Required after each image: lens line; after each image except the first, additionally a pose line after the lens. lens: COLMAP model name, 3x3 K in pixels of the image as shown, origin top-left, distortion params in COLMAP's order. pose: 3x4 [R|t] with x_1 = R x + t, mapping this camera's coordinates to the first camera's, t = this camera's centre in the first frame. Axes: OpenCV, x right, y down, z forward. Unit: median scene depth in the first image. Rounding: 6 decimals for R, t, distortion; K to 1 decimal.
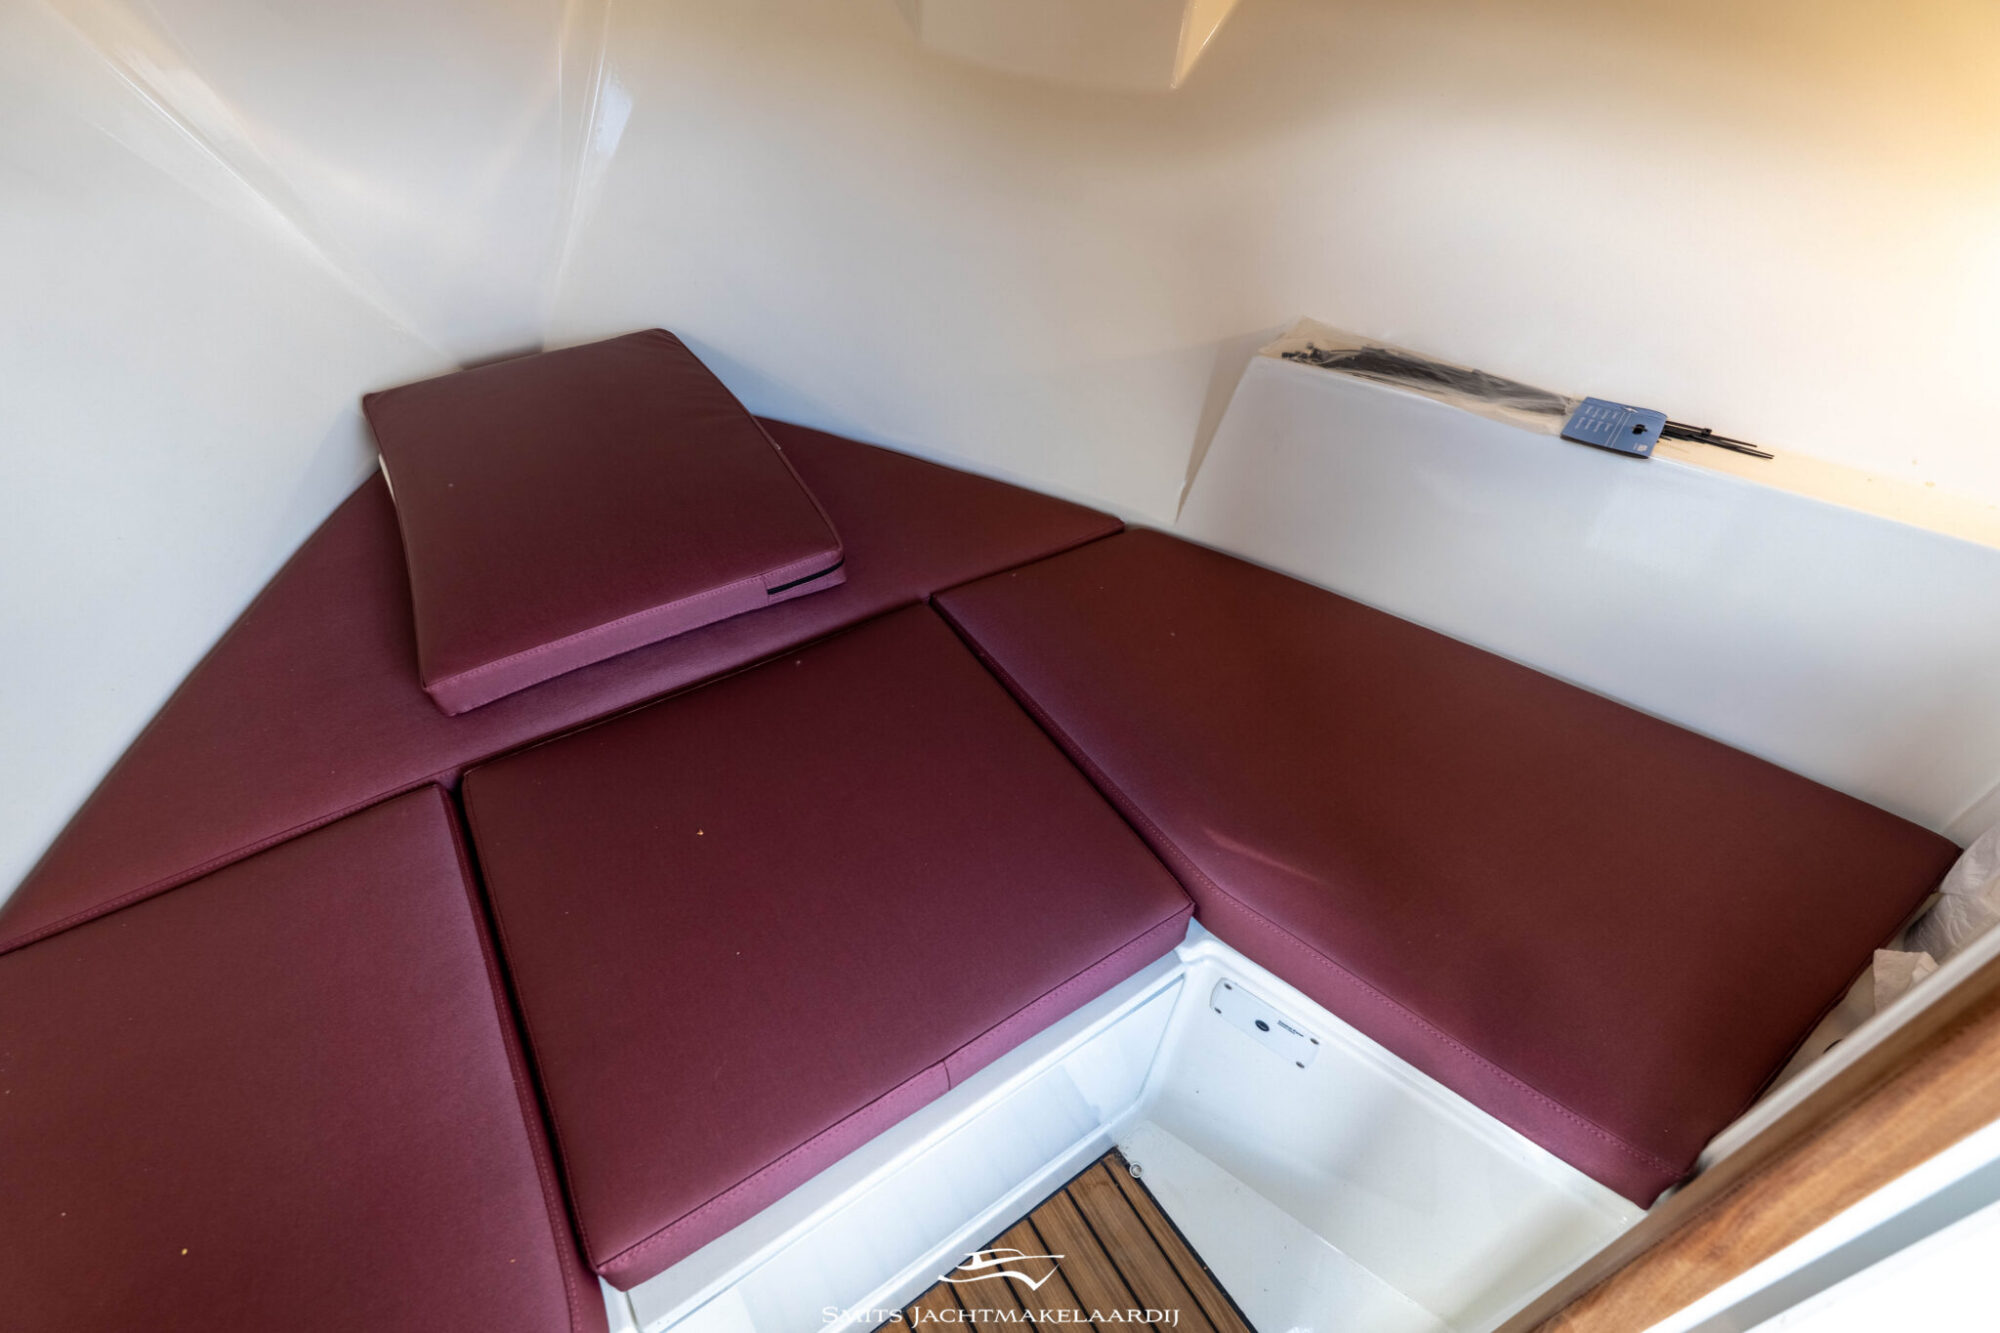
lens RADIAL K [[870.1, 0, 1004.7], [0, 870.1, 654.1], [0, 0, 1]] dist [-0.000327, -0.000239]
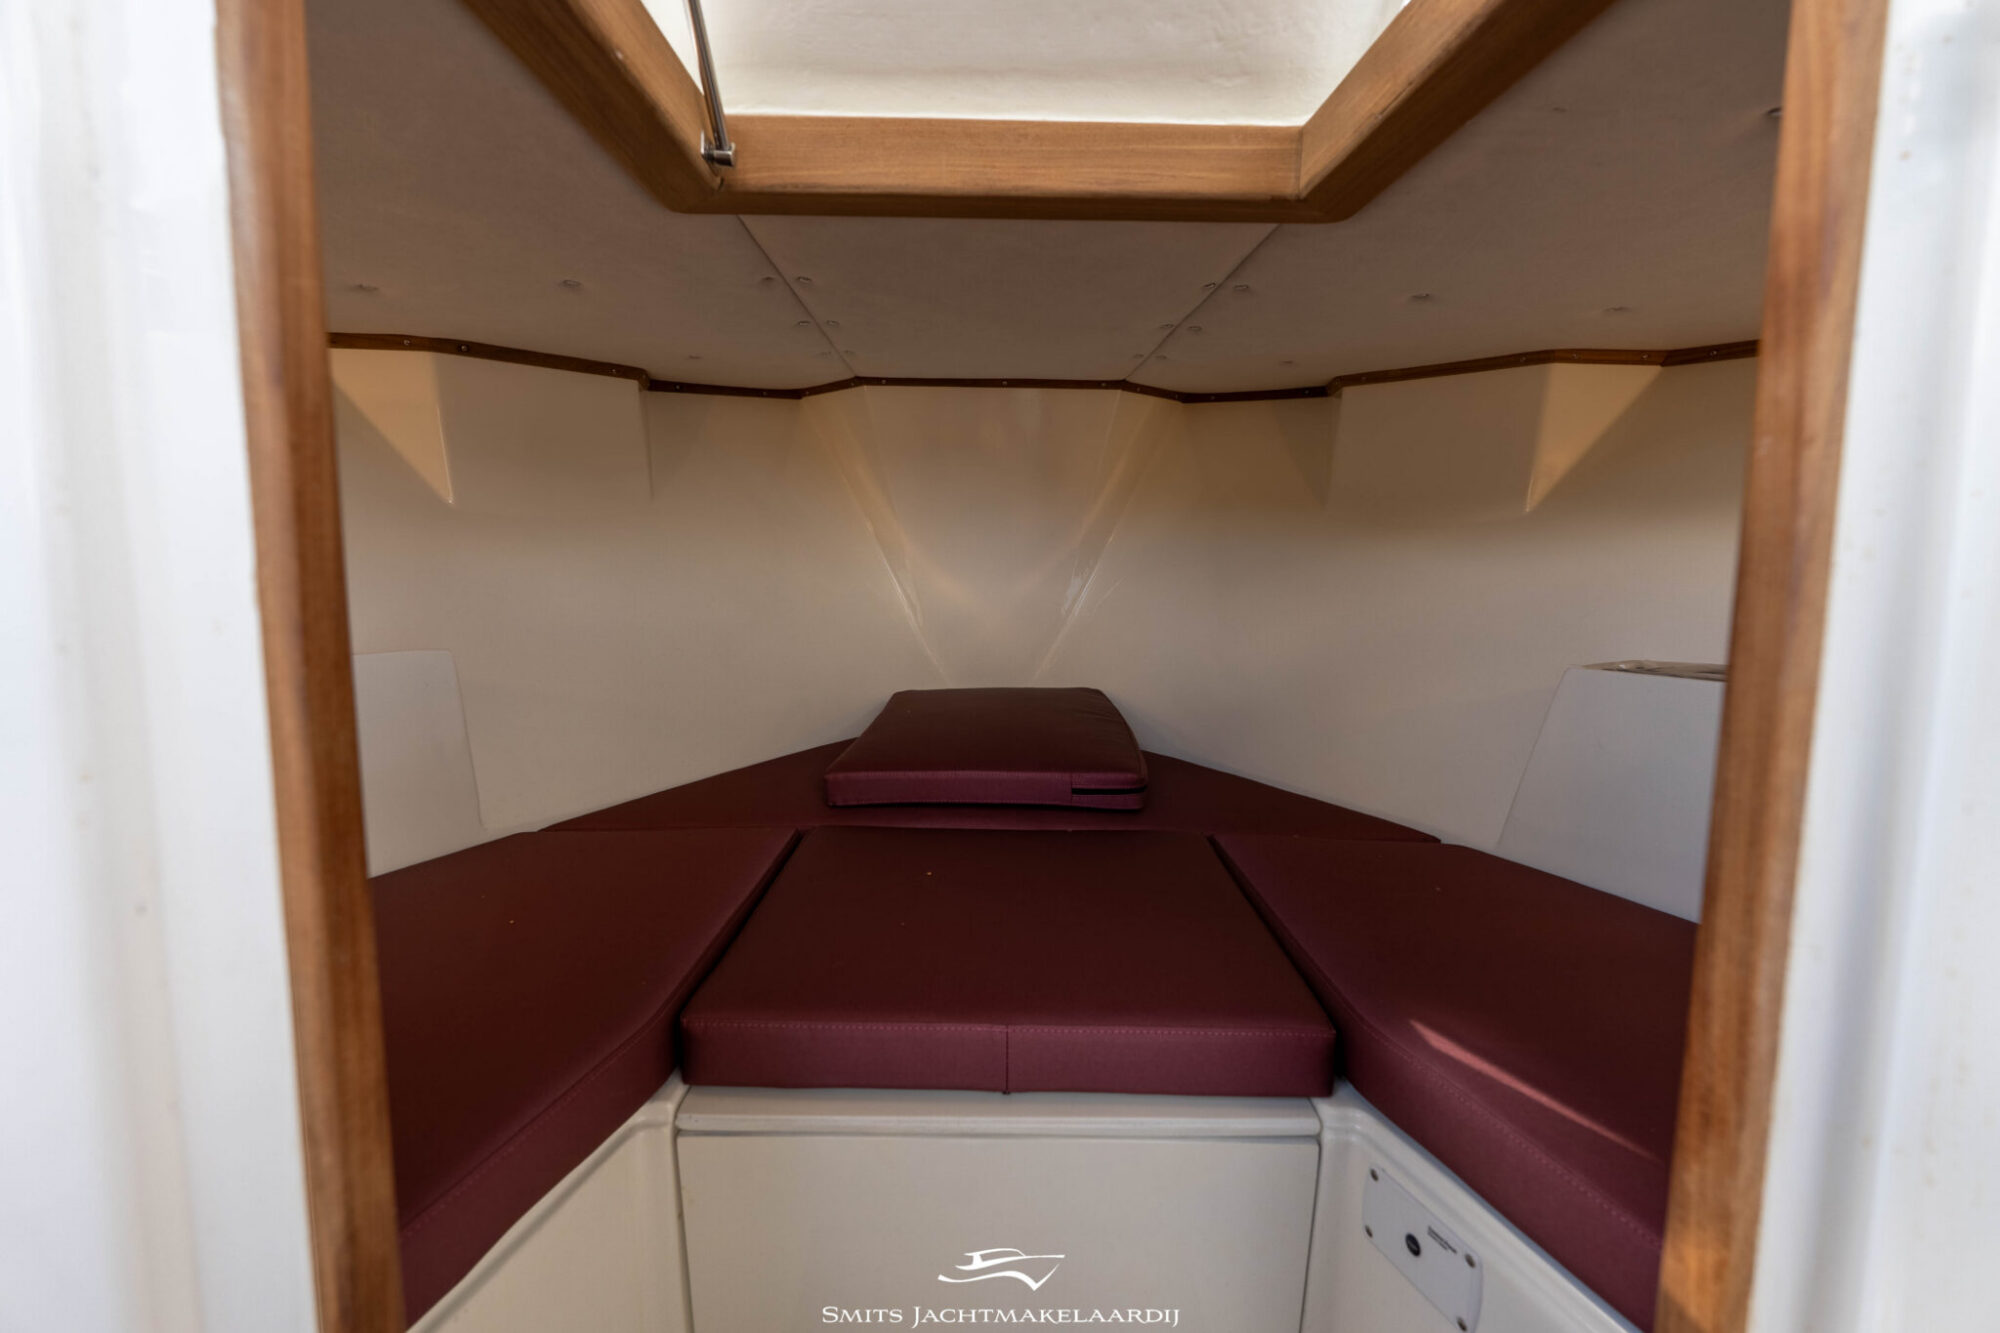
lens RADIAL K [[892.0, 0, 996.9], [0, 892.0, 670.5], [0, 0, 1]] dist [0.000606, 0.000060]
pose [[0.829215, 0.049615, -0.556724, 0.336995], [-0.367821, 0.798415, -0.476698, 0.444475], [0.420846, 0.600059, 0.680307, 0.018014]]
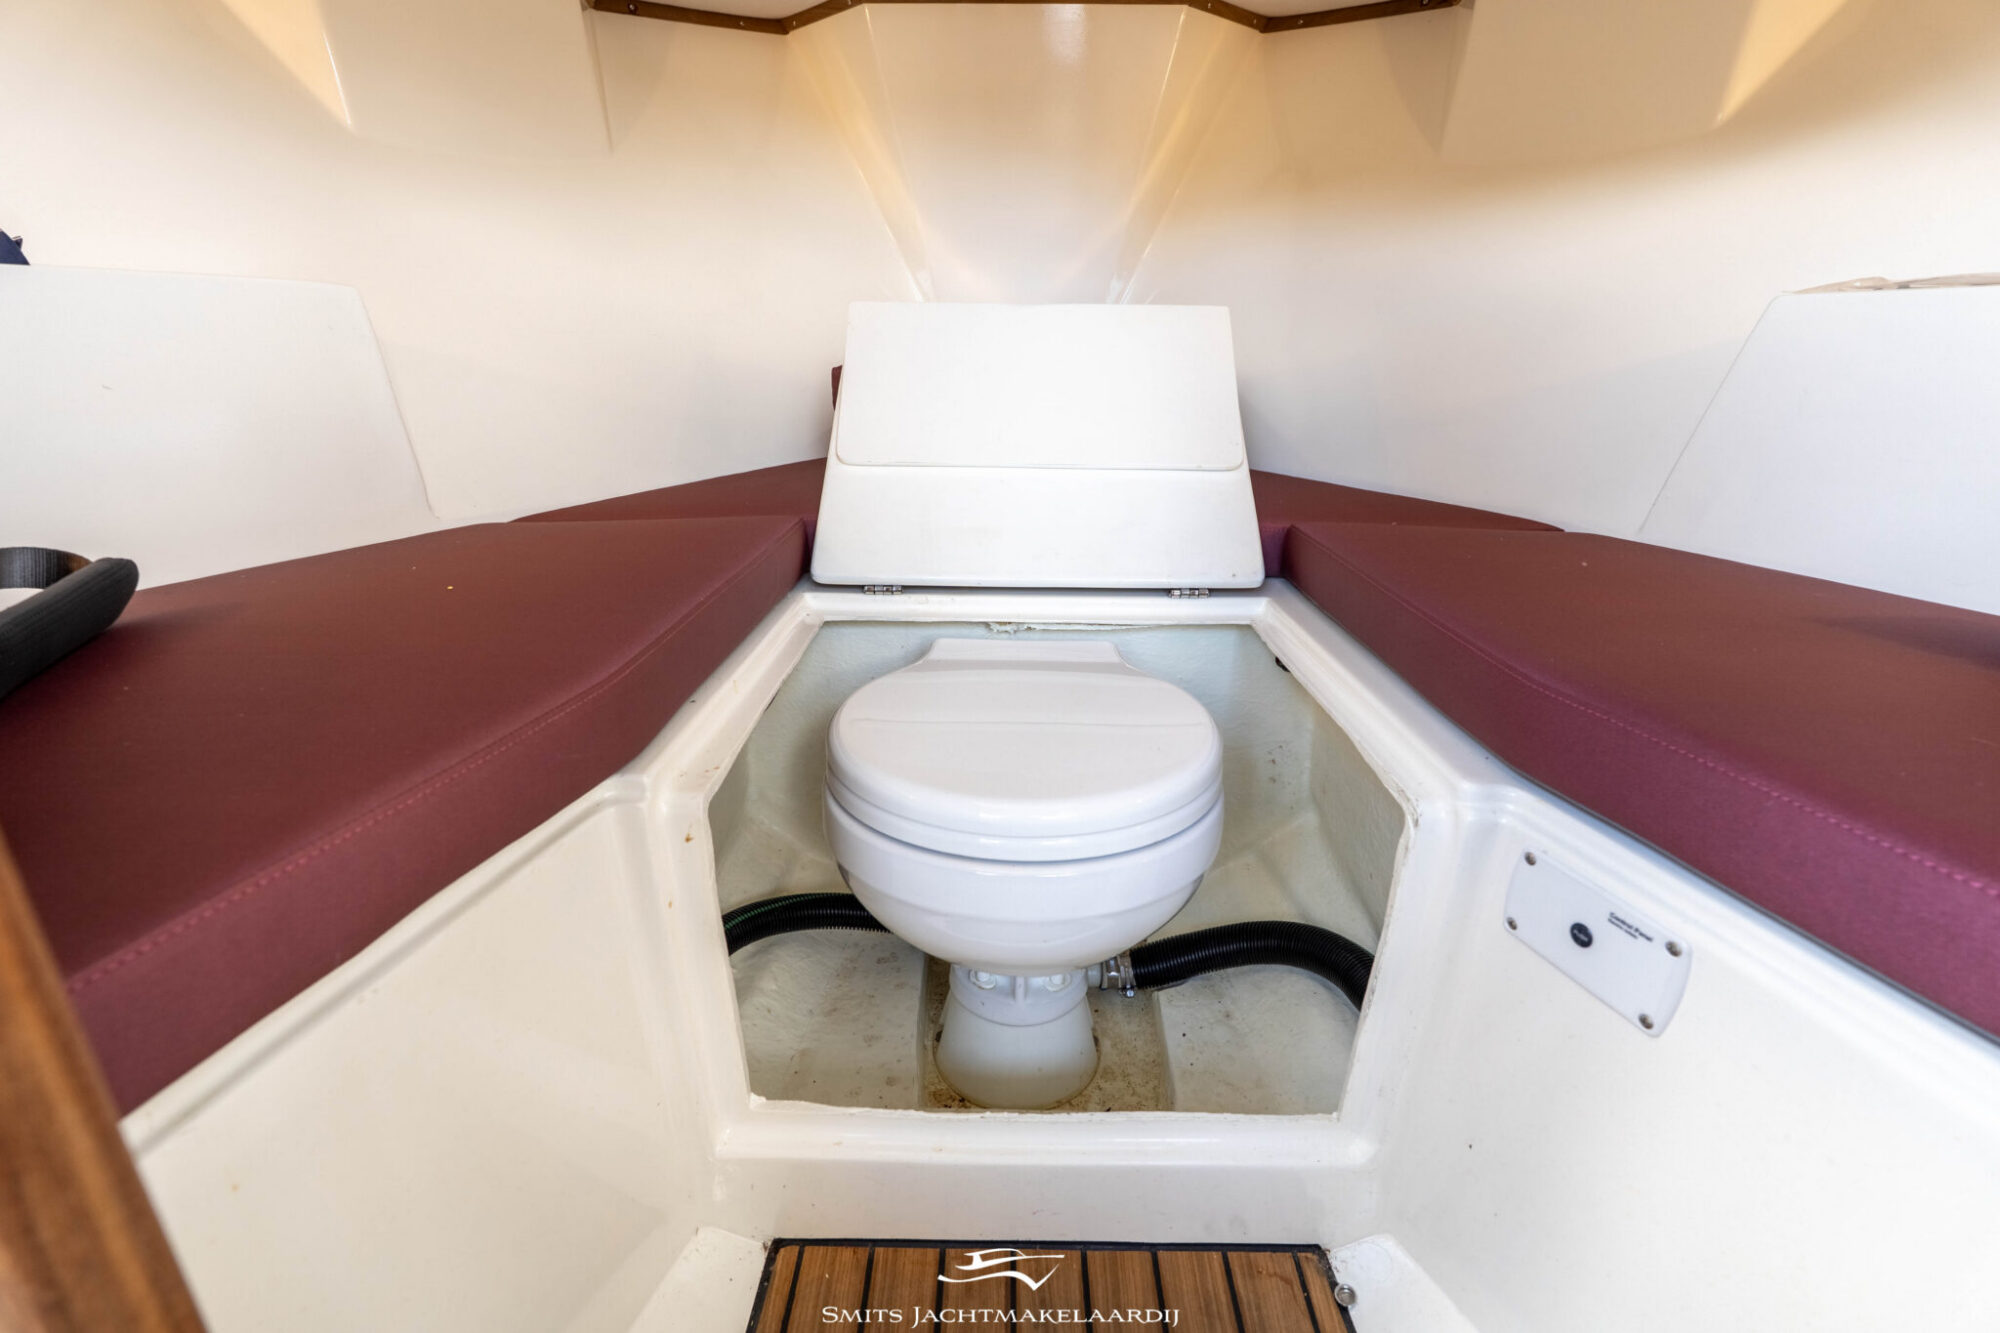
lens RADIAL K [[882.1, 0, 1003.5], [0, 882.1, 671.5], [0, 0, 1]] dist [-0.000551, 0.000229]
pose [[0.821552, 0.178450, -0.541487, 0.222119], [-0.372333, 0.887183, -0.272534, 0.485307], [0.431764, 0.425514, 0.795310, 0.223008]]
